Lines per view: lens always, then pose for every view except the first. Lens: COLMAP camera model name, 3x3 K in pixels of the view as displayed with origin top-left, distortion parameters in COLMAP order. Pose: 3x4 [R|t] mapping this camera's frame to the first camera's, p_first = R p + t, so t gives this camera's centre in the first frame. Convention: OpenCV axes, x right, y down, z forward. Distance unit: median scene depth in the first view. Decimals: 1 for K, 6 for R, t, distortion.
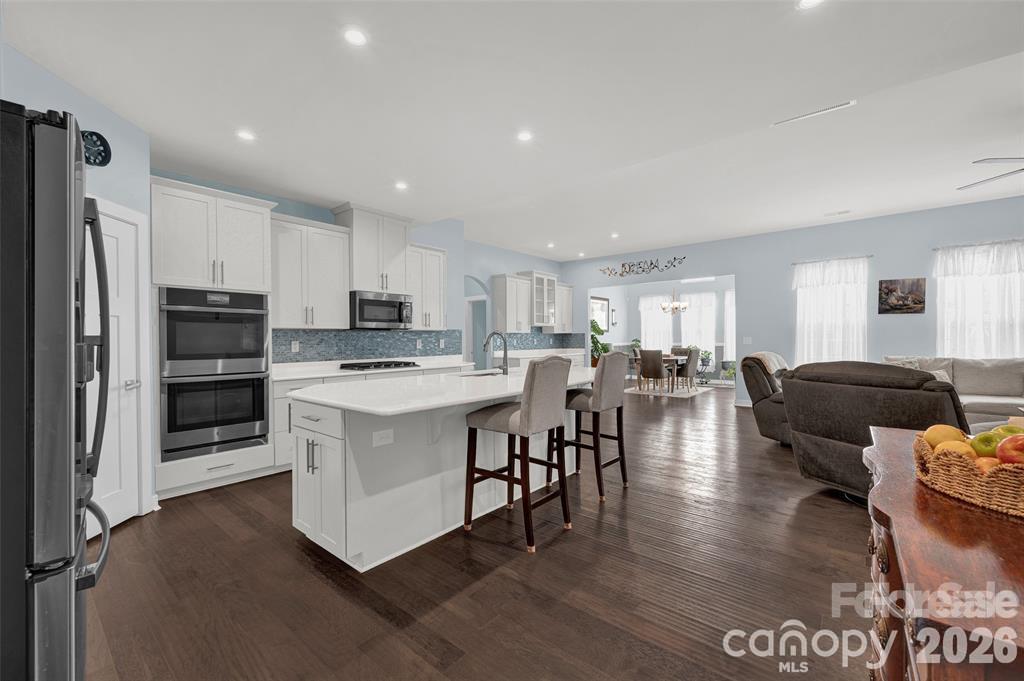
lens RADIAL K [[422.8, 0, 507.1], [0, 422.8, 341.5], [0, 0, 1]] dist [-0.000573, 0.000040]
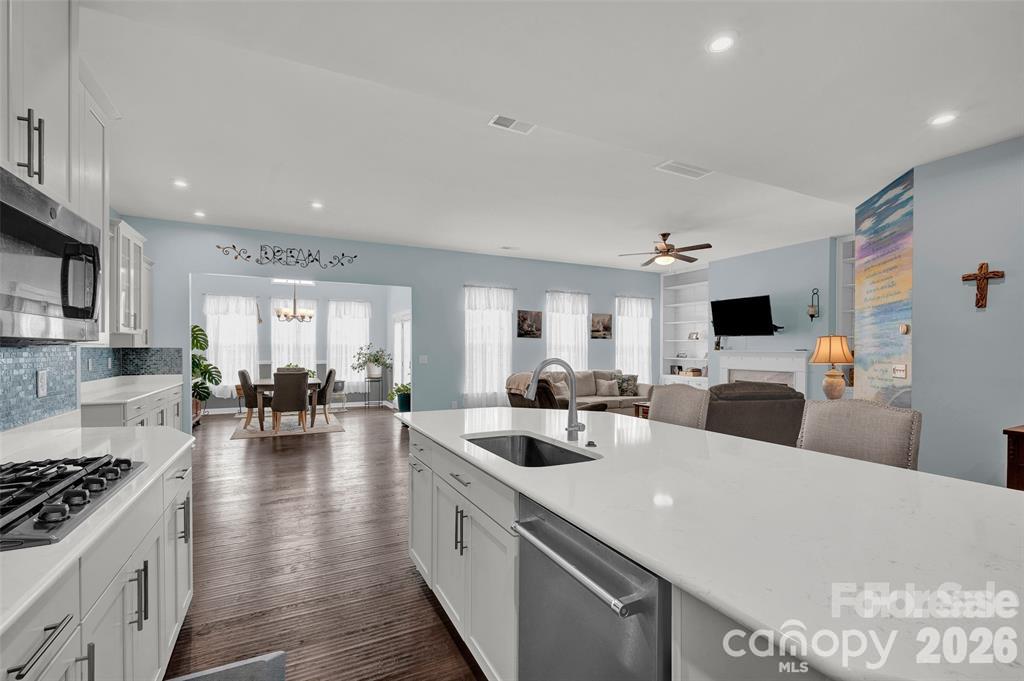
lens RADIAL K [[459.0, 0, 508.1], [0, 459.0, 352.7], [0, 0, 1]] dist [0.000192, 0.000001]
pose [[0.371664, 0.000145, 0.928367, -0.371990], [0.000062, 1.000000, -0.000181, -0.020546], [-0.928367, 0.000125, 0.371664, 0.539344]]
